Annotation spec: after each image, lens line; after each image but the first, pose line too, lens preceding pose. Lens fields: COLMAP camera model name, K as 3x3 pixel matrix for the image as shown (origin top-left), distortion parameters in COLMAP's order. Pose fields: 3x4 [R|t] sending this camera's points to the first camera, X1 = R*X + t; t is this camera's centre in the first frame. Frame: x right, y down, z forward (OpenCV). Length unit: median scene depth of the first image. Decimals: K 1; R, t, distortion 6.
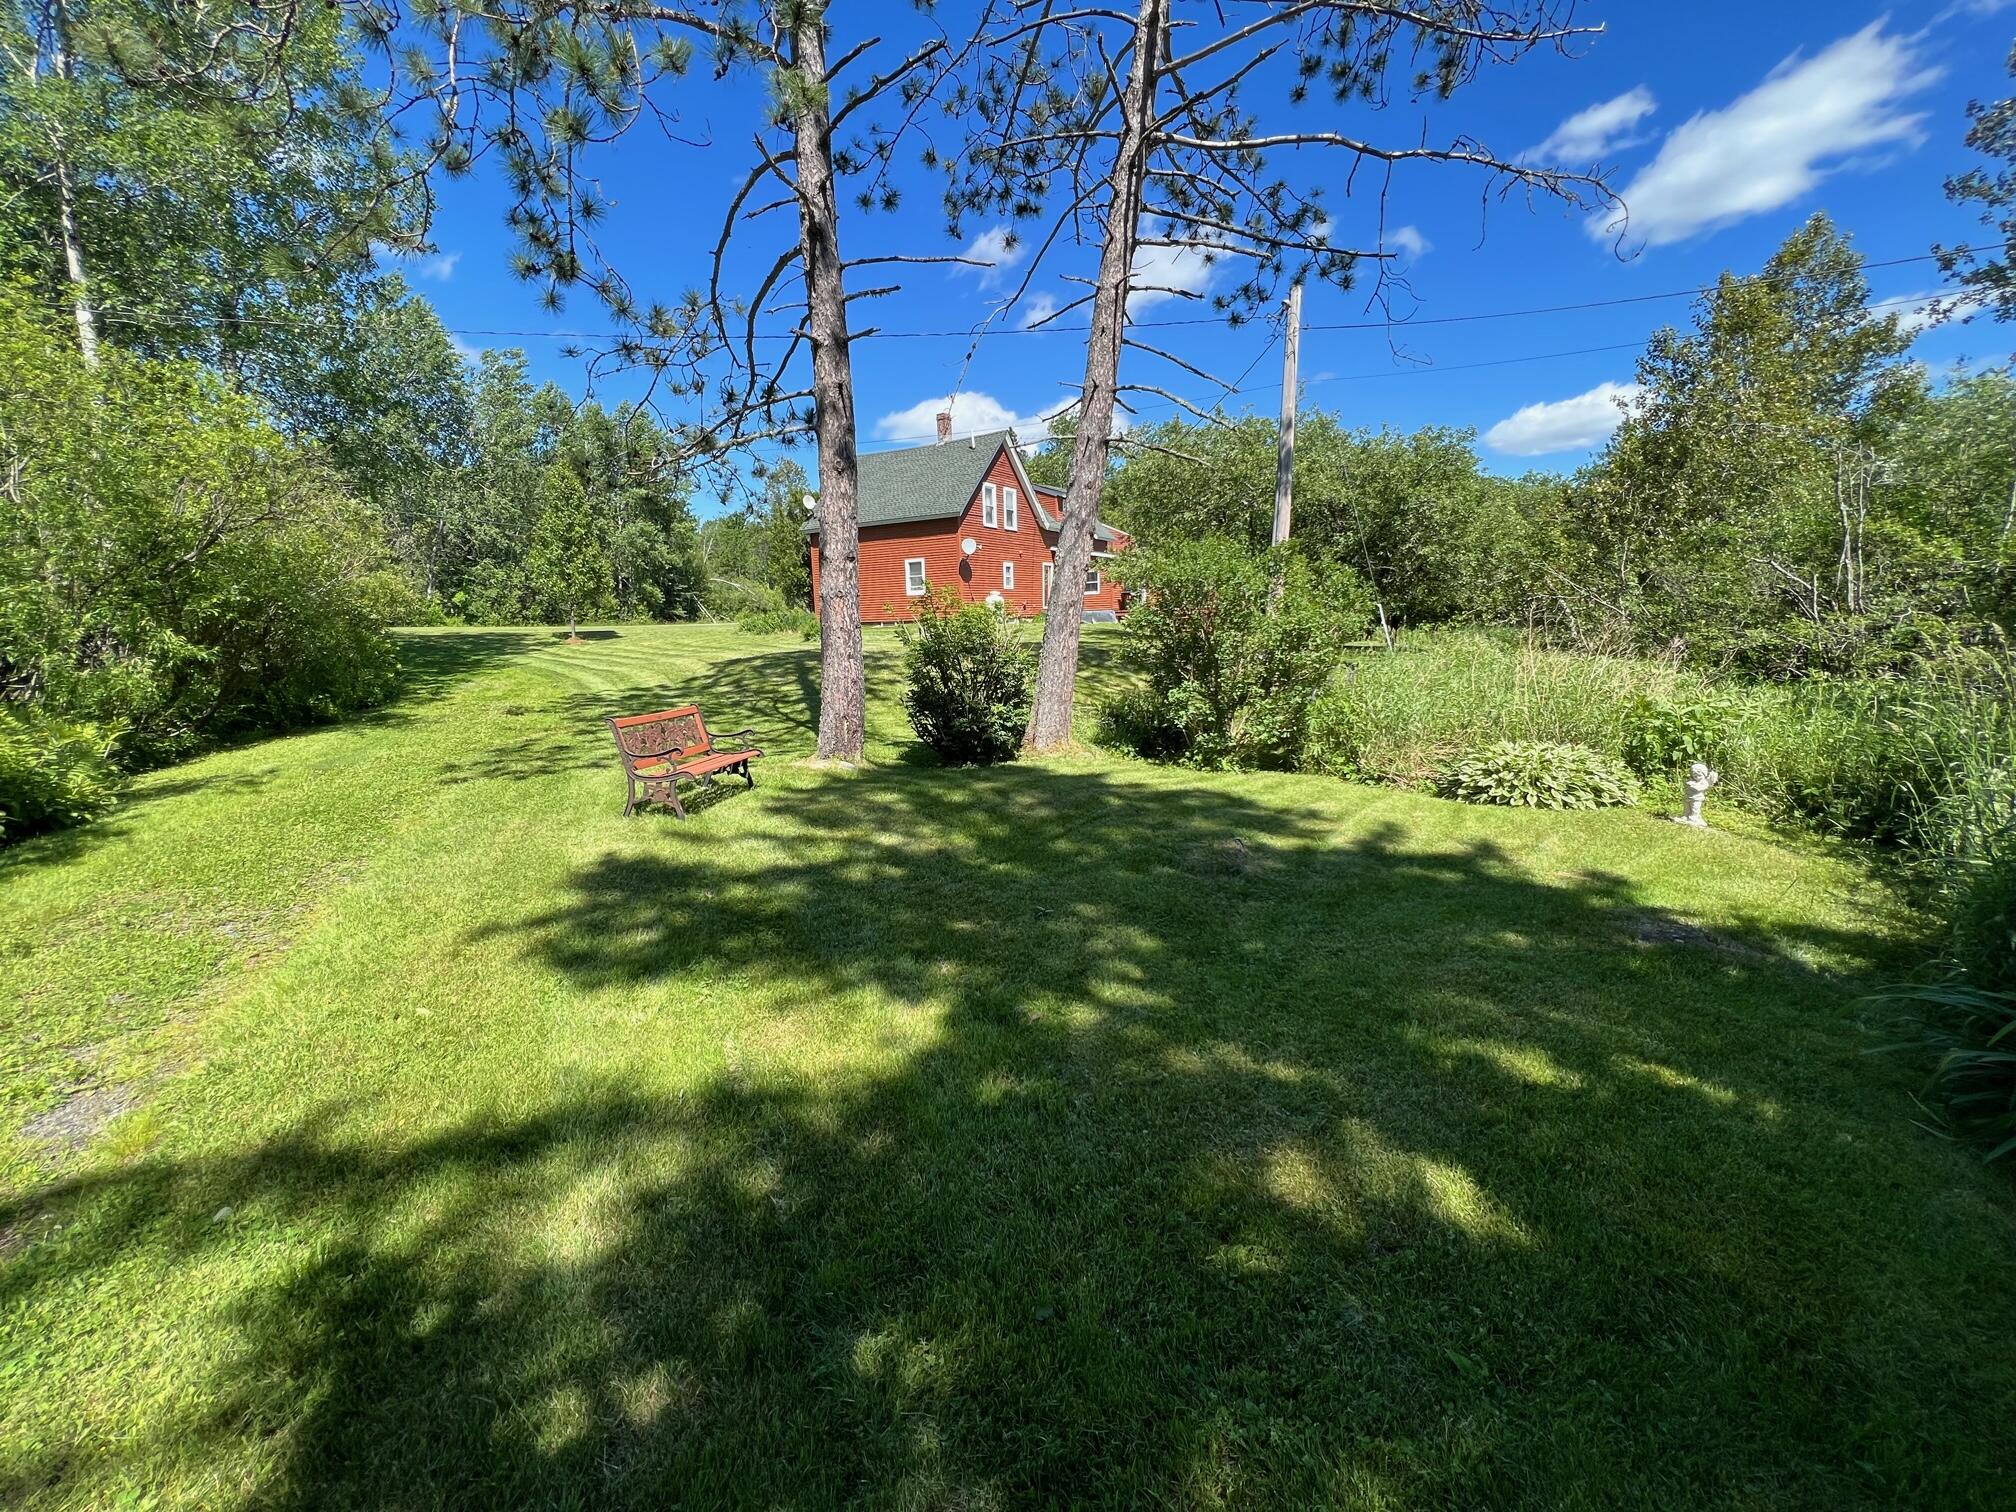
lens RADIAL K [[810.7, 0, 997.0], [0, 810.7, 763.7], [0, 0, 1]] dist [0.001285, -0.000120]
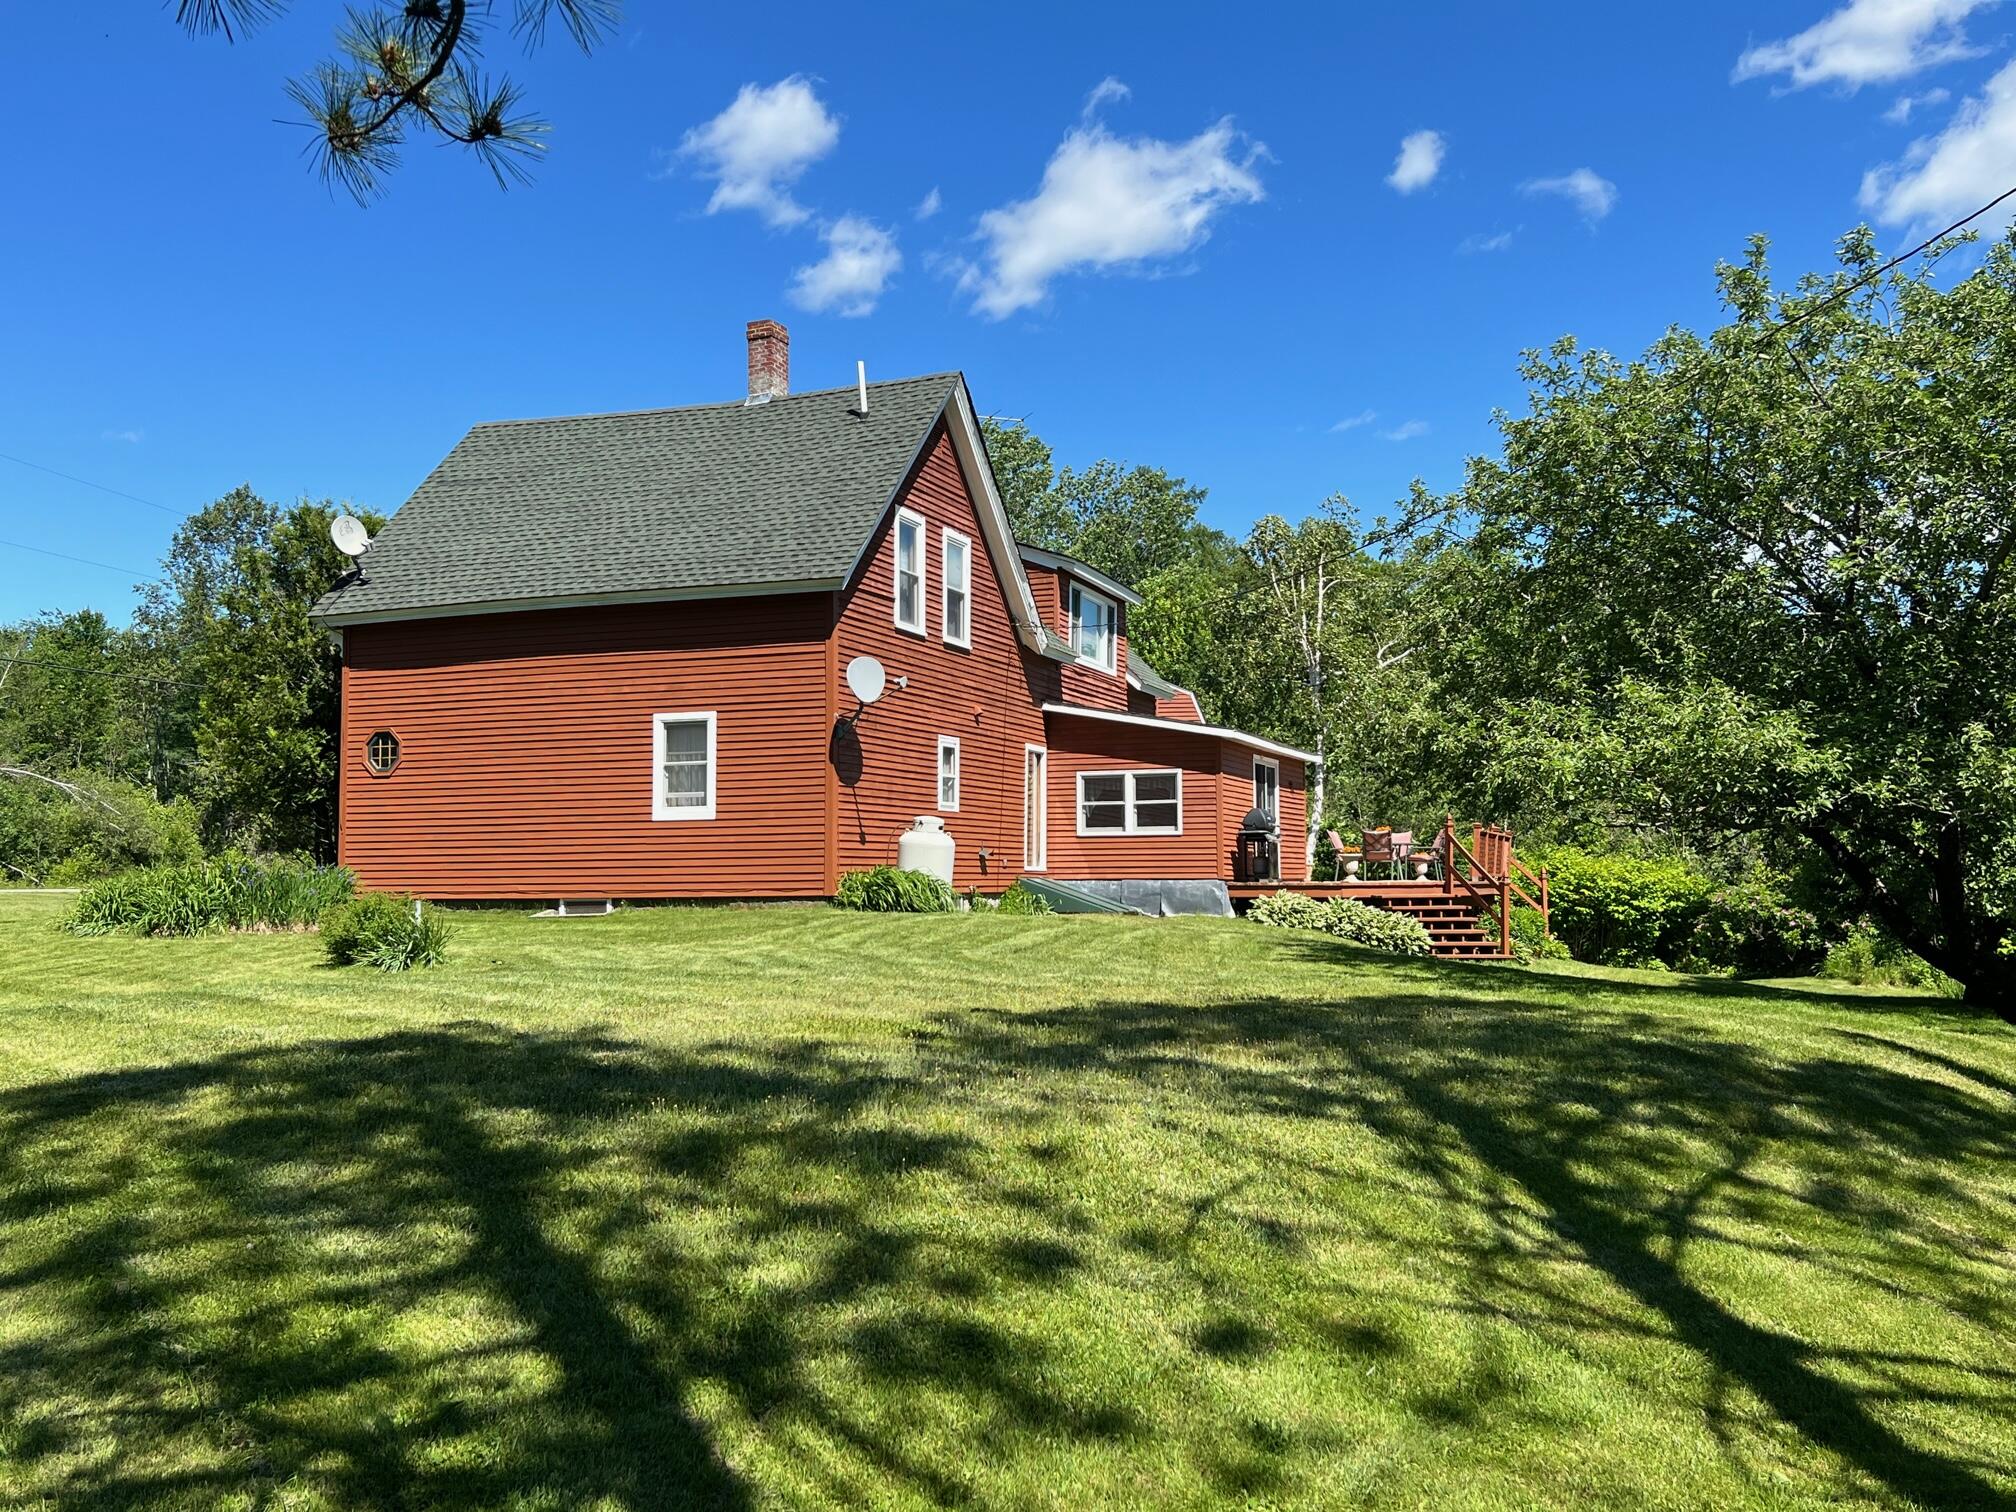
lens RADIAL K [[1774.4, 0, 1015.6], [0, 1774.4, 757.6], [0, 0, 1]] dist [0.001820, -0.009391]
pose [[0.981163, 0.037614, 0.189483, -0.102976], [0.011227, 0.968100, -0.250312, -0.053319], [-0.192854, 0.247724, 0.949442, 0.293806]]
